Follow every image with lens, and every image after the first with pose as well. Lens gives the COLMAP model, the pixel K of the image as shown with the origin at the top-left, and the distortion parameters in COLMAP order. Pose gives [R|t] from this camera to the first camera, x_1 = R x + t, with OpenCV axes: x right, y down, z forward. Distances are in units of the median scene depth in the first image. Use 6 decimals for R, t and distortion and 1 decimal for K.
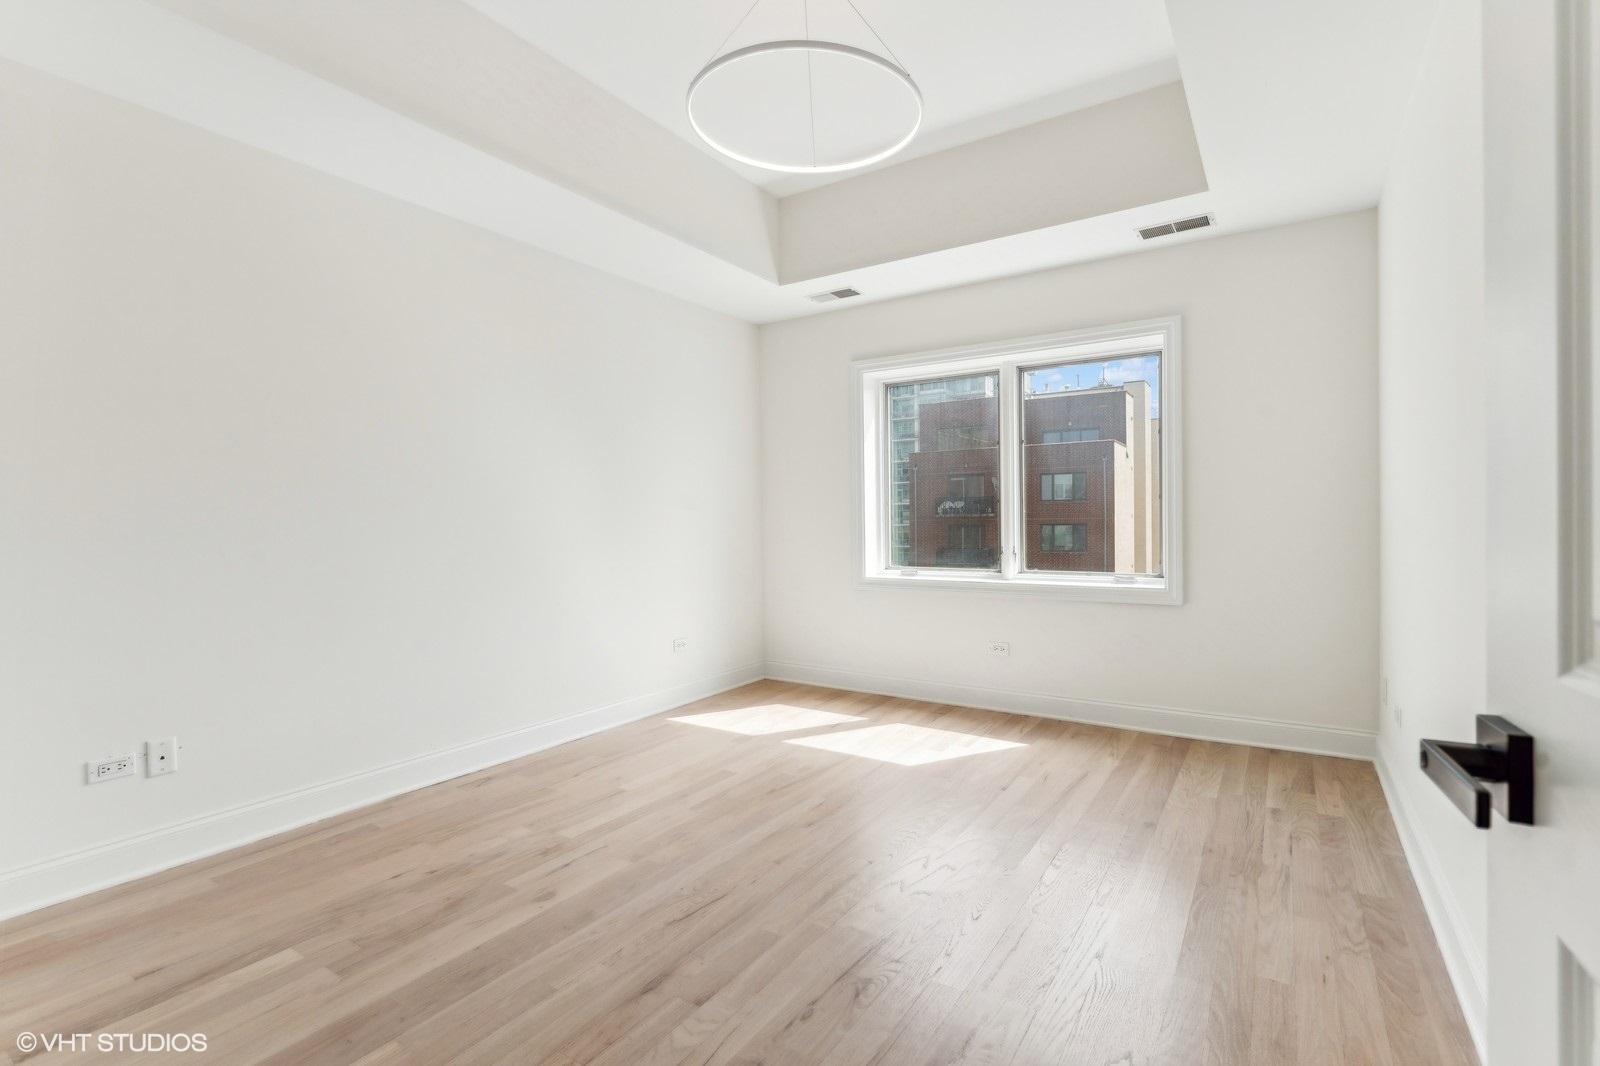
lens RADIAL K [[737.8, 0, 802.1], [0, 737.8, 527.4], [0, 0, 1]] dist [0.000135, 0.000963]
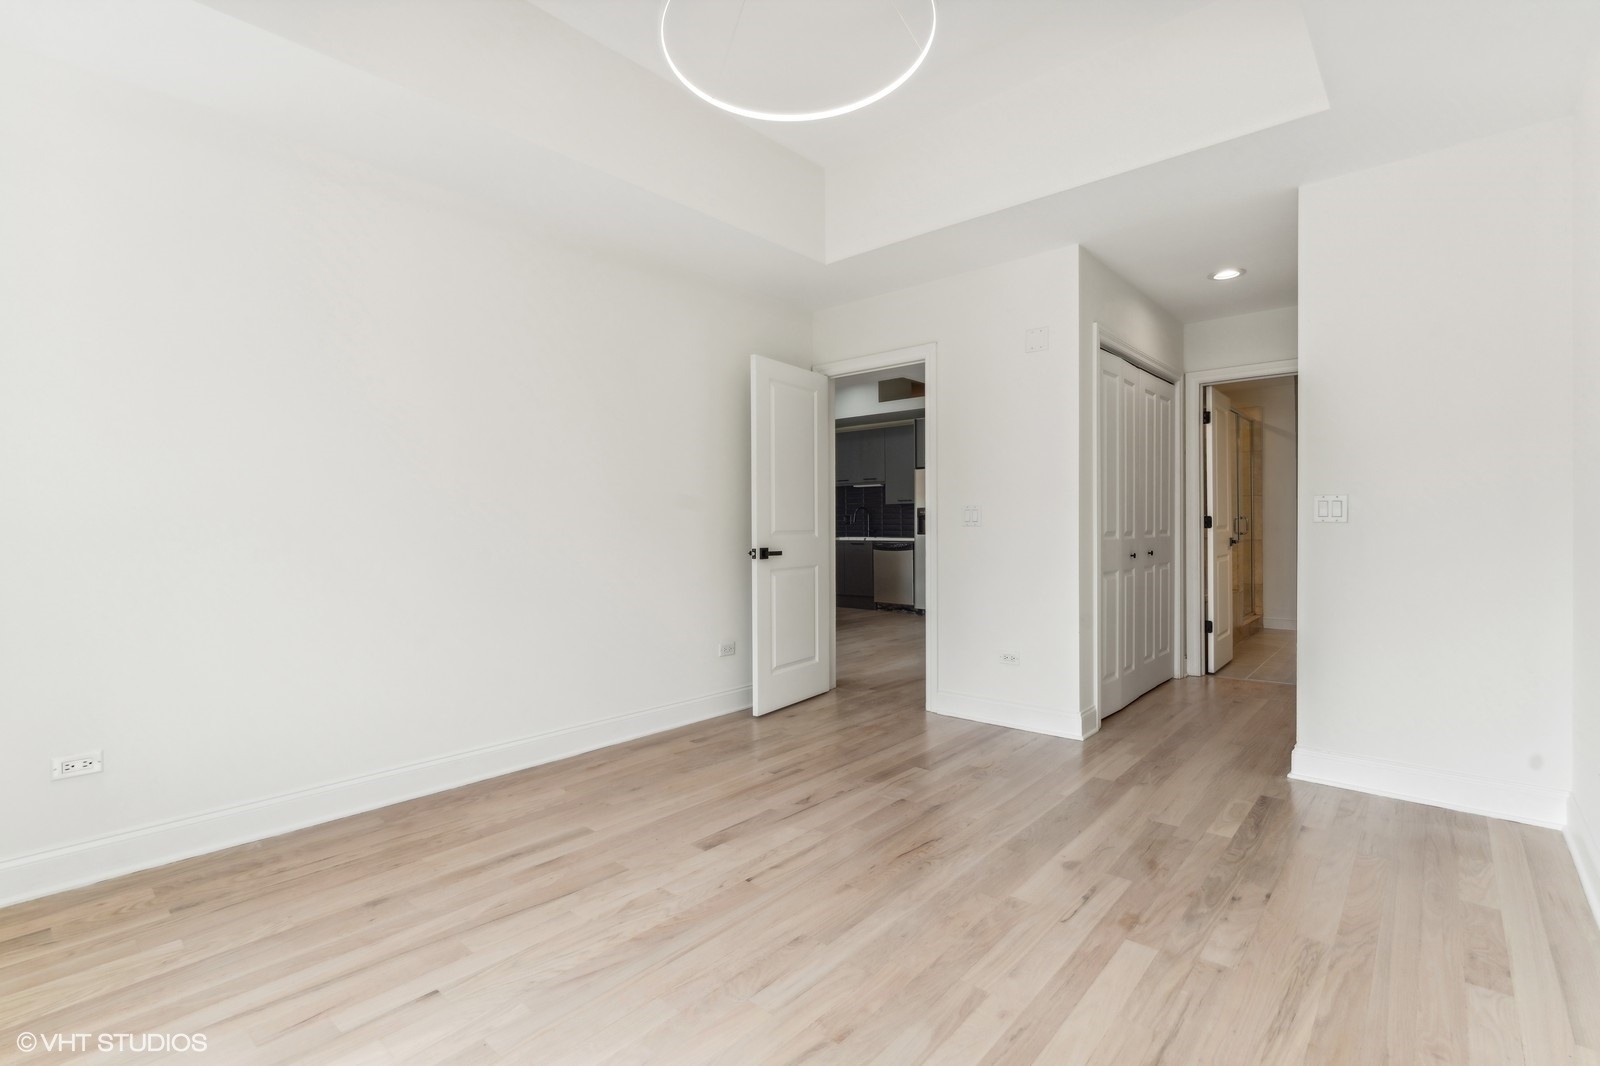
lens RADIAL K [[737.8, 0, 813.6], [0, 737.8, 522.9], [0, 0, 1]] dist [0.000135, 0.000963]
pose [[-0.991491, 0.018414, 0.128865, -0.127779], [0.018999, 0.999814, 0.003308, 0.000792], [-0.128780, 0.005729, -0.991657, 2.071861]]
